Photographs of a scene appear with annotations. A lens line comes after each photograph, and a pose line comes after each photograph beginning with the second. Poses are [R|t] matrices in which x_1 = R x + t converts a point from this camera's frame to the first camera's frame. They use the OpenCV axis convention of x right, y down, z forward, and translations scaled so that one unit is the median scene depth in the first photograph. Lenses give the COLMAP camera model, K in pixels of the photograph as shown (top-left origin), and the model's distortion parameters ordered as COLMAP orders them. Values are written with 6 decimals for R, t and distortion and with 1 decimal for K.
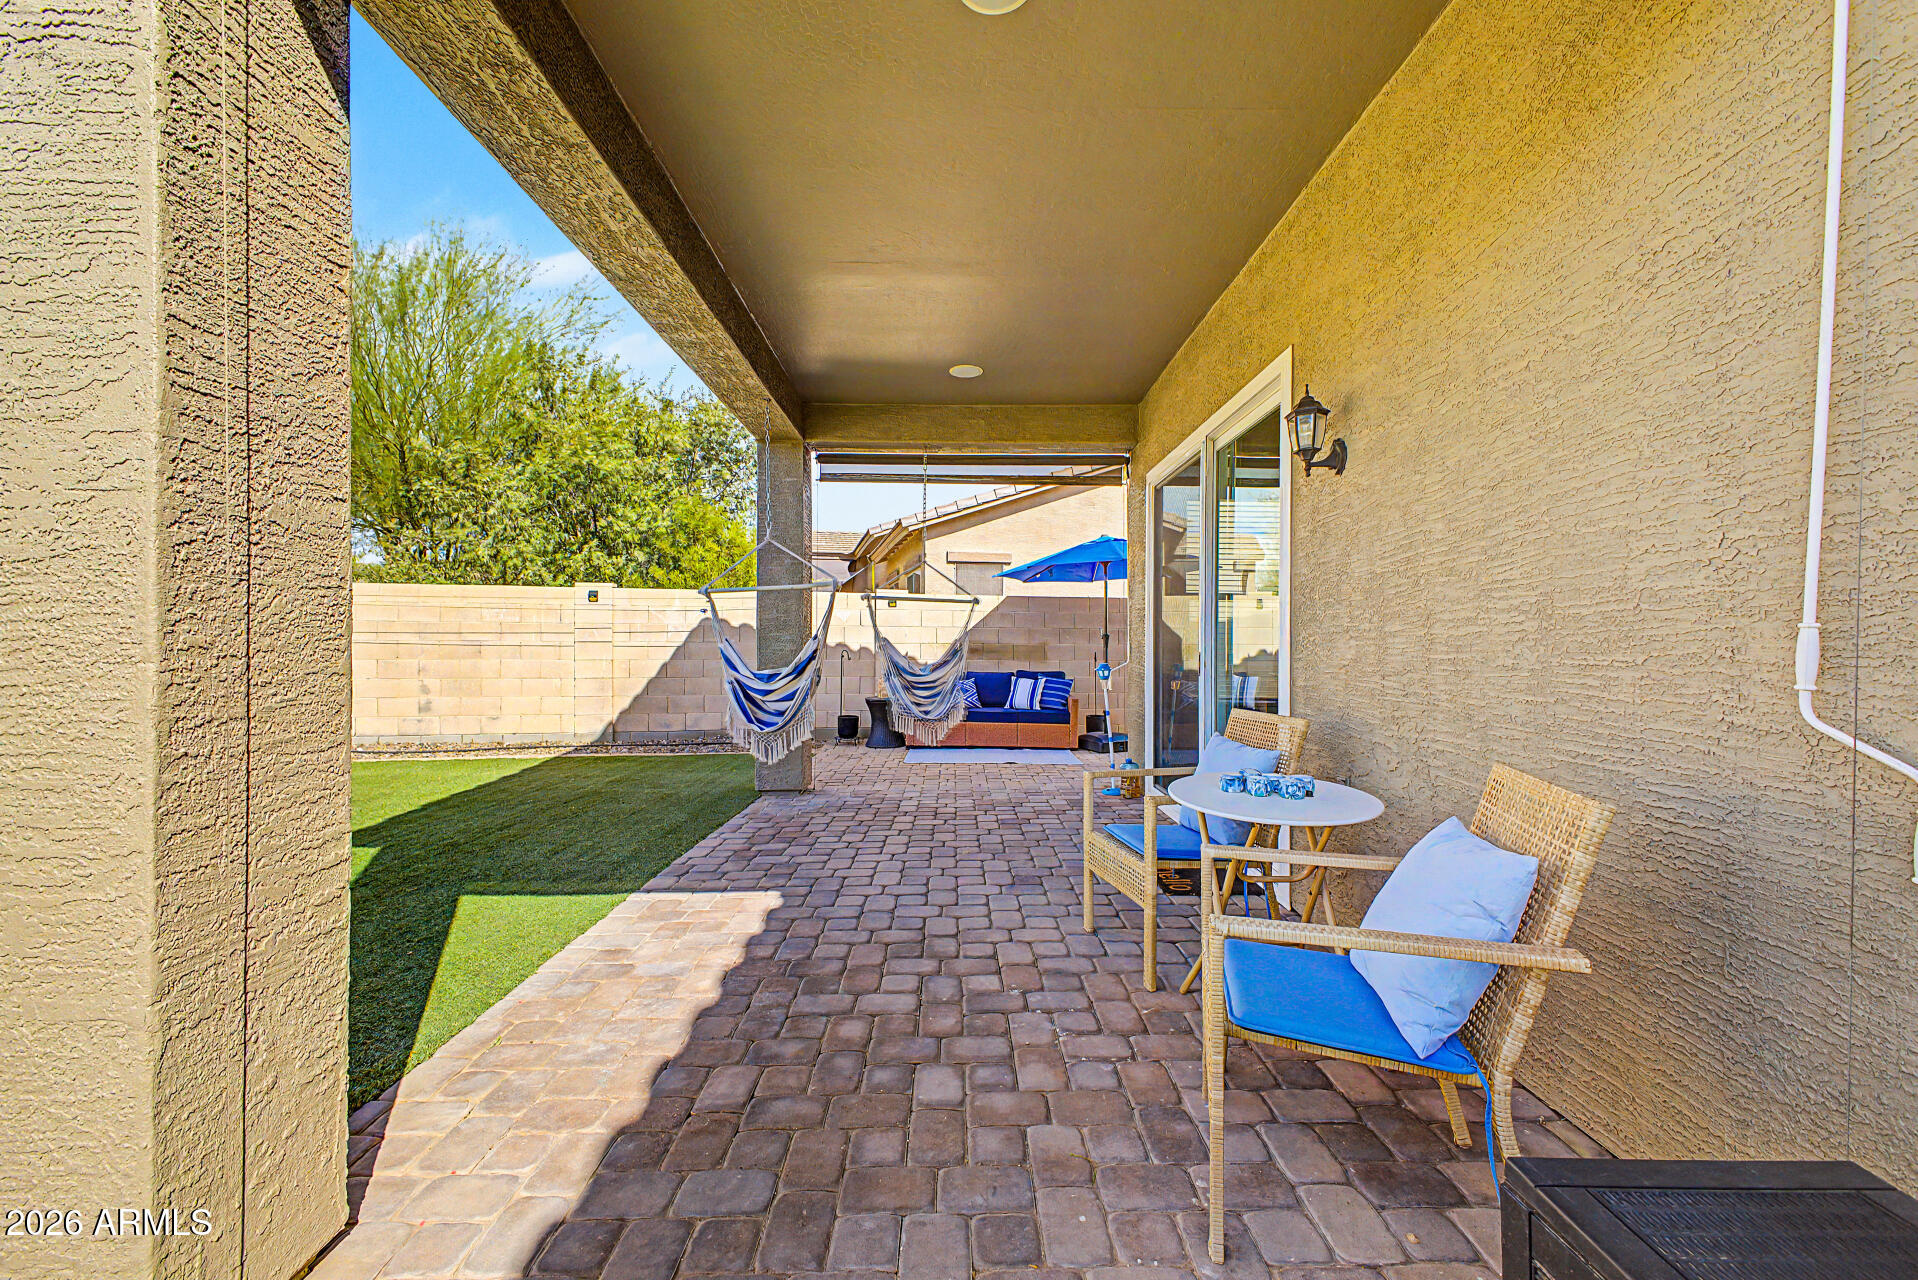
lens RADIAL K [[855.1, 0, 959.7], [0, 855.1, 642.4], [0, 0, 1]] dist [-0.001361, -0.000065]
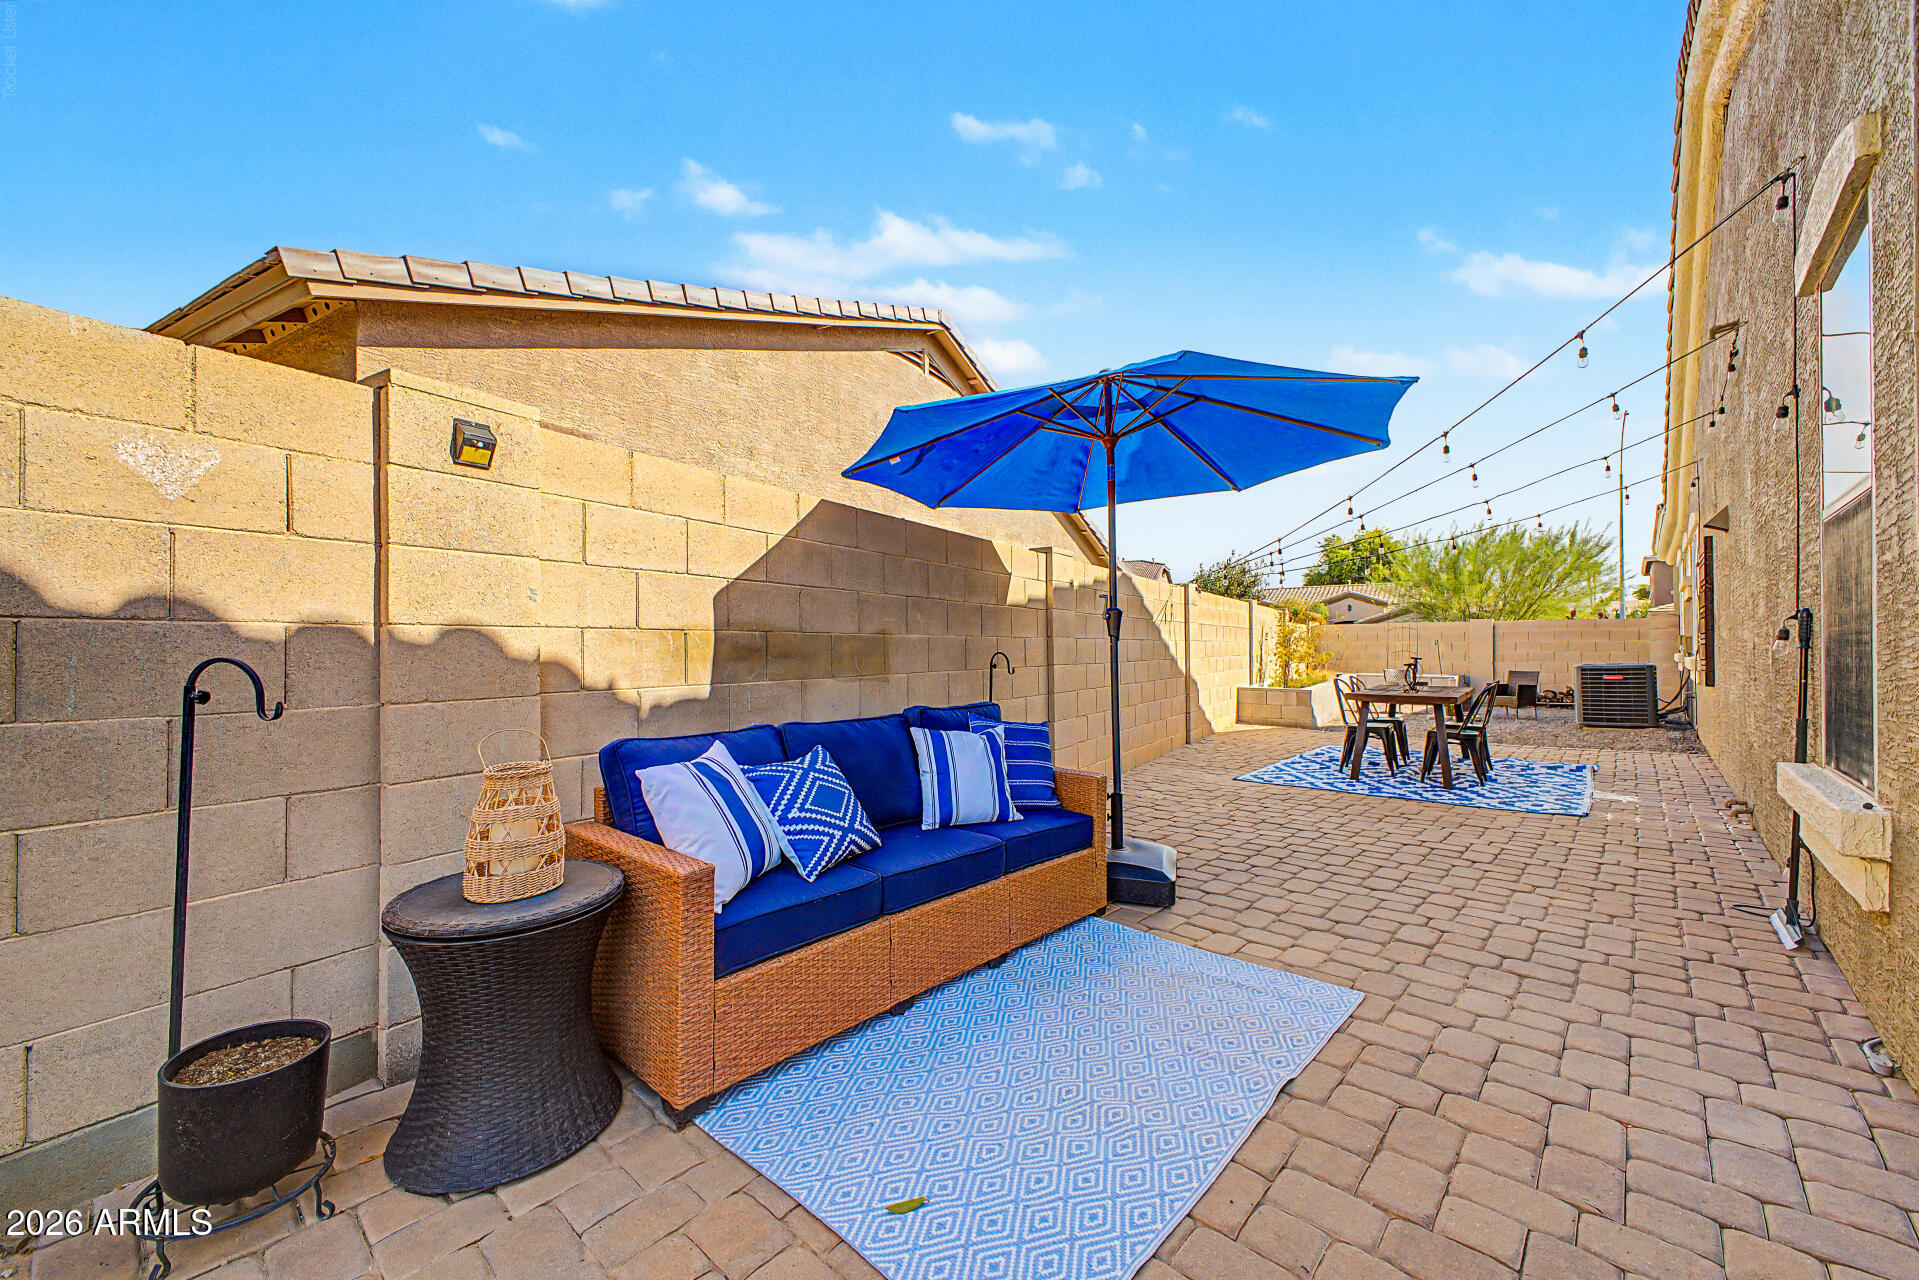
lens RADIAL K [[776.6, 0, 959.7], [0, 776.6, 640.6], [0, 0, 1]] dist [0.002868, 0.000188]
pose [[0.664556, 0.001721, 0.747237, -0.142084], [0.002984, 0.999983, -0.004957, 0.006891], [-0.747233, 0.005524, 0.664539, 0.741266]]
